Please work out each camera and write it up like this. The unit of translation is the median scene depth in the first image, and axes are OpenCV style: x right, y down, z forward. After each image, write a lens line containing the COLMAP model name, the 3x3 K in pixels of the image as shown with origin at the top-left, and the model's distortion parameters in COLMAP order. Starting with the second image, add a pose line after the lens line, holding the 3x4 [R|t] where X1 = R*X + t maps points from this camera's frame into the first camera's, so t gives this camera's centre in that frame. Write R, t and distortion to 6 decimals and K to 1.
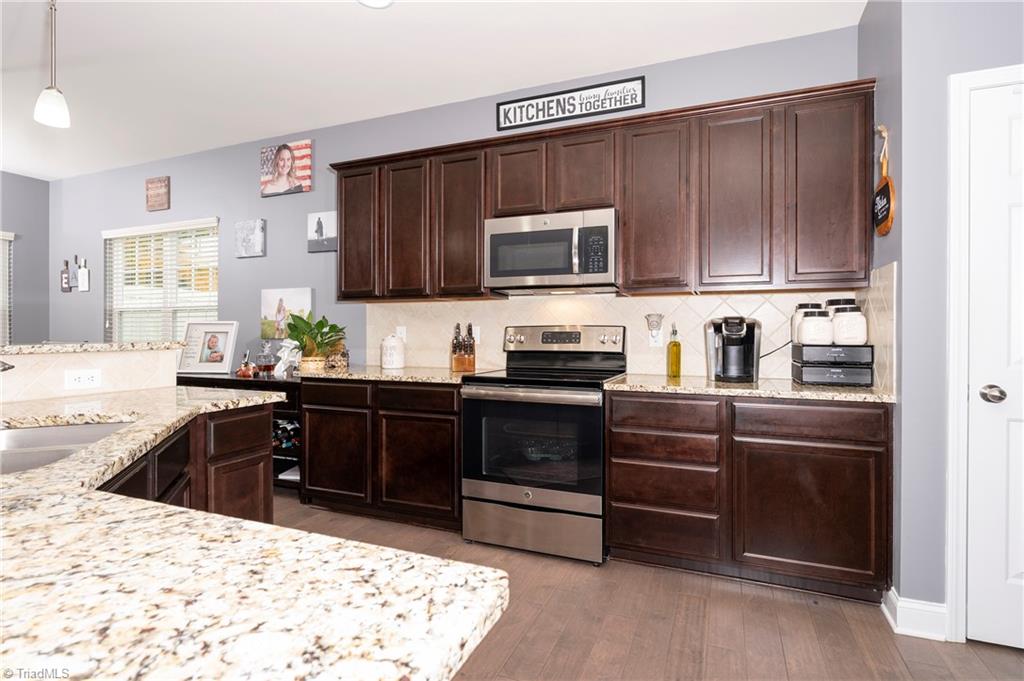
lens RADIAL K [[504.0, 0, 513.2], [0, 504.0, 336.1], [0, 0, 1]] dist [0.001970, 0.000612]
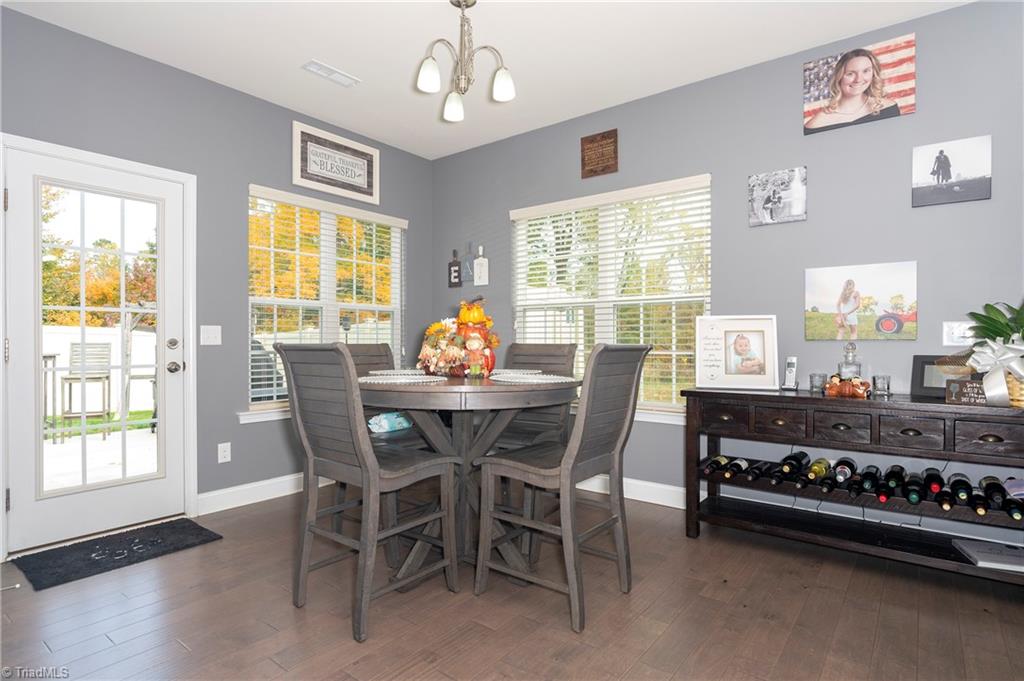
lens RADIAL K [[534.4, 0, 513.0], [0, 534.4, 340.9], [0, 0, 1]] dist [-0.005616, -0.000723]
pose [[0.965934, -0.004637, -0.258746, -0.711583], [0.004285, 0.999989, -0.001927, 0.005957], [0.258752, 0.000752, 0.965944, 0.199634]]
